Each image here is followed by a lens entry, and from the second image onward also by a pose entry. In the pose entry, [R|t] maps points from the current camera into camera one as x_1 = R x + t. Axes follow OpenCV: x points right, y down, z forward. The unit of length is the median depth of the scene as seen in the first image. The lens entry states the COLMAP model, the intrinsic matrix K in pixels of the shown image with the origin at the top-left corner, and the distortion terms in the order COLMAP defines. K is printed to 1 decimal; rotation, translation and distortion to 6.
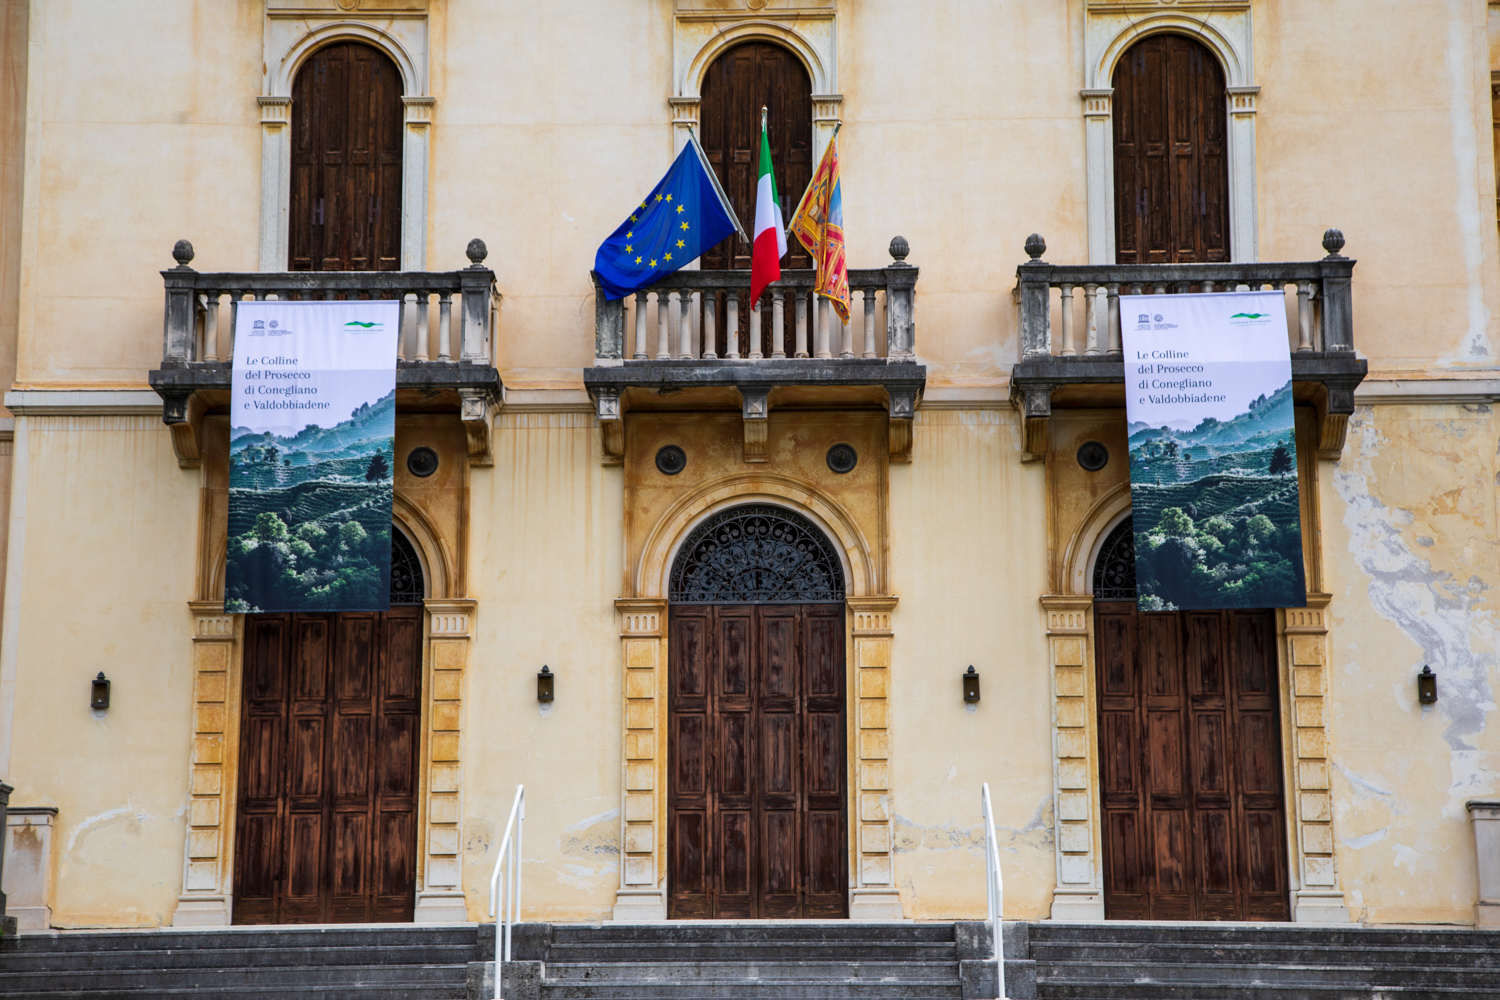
lens RADIAL K [[2986.5, 0, 748.5], [0, 2986.5, 496.2], [0, 0, 1]] dist [0.292009, 0.000000]
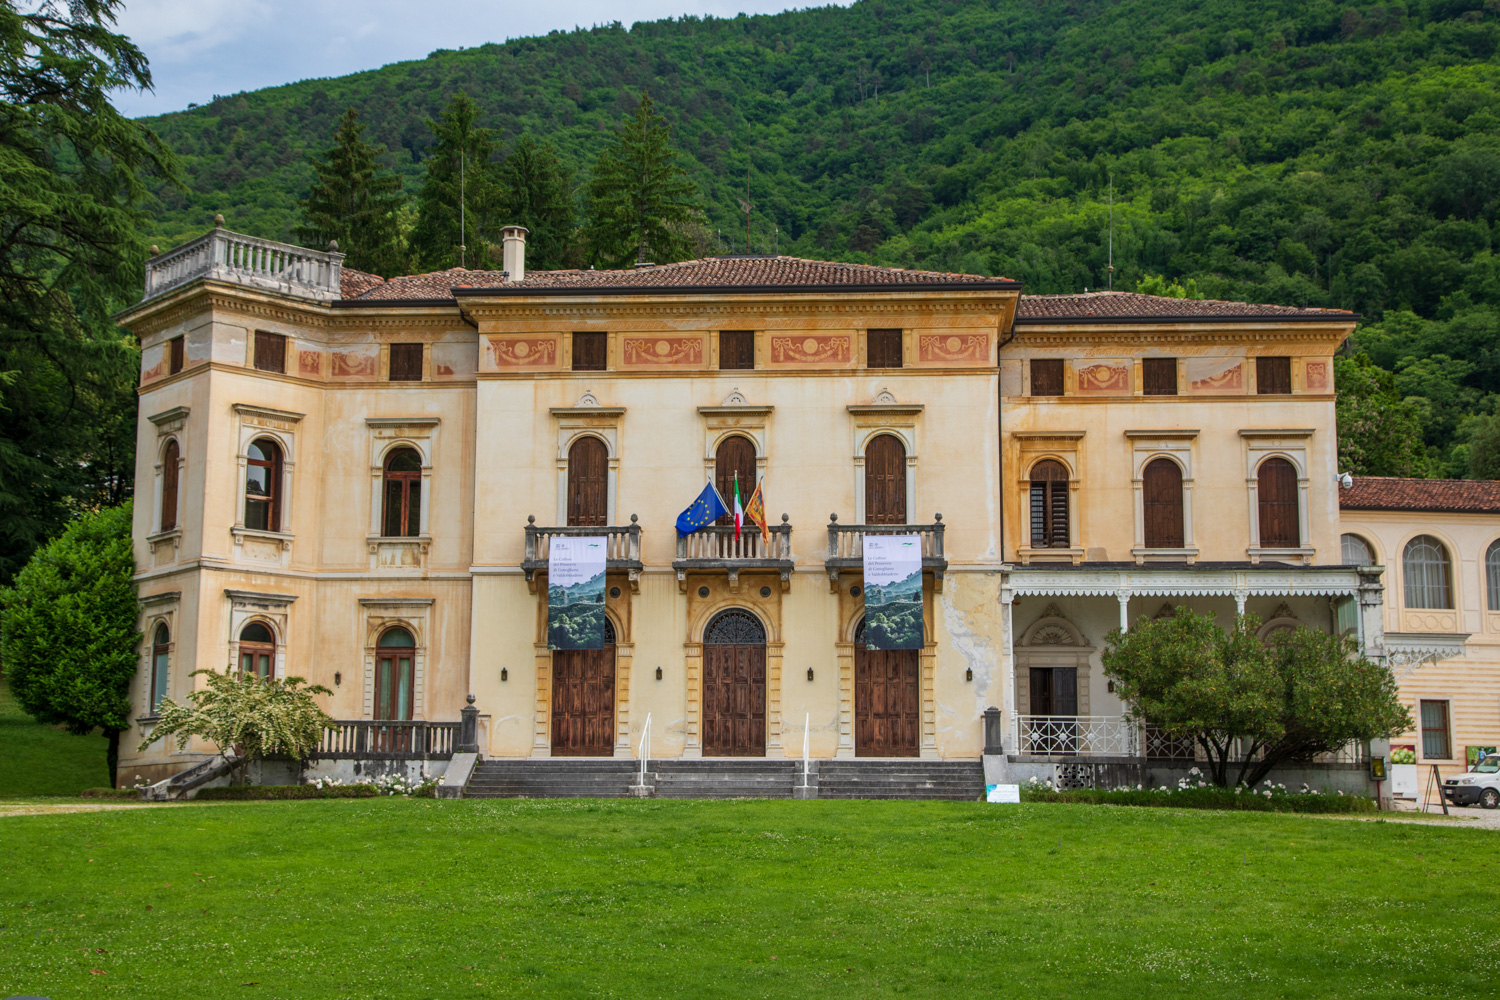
lens RADIAL K [[1976.2, 0, 751.9], [0, 1976.2, 503.2], [0, 0, 1]] dist [-0.020263, 0.000000]
pose [[0.999377, 0.000076, -0.035292, 0.084765], [0.001162, 0.999385, 0.035050, -0.161728], [0.035273, -0.035070, 0.998762, -0.843537]]
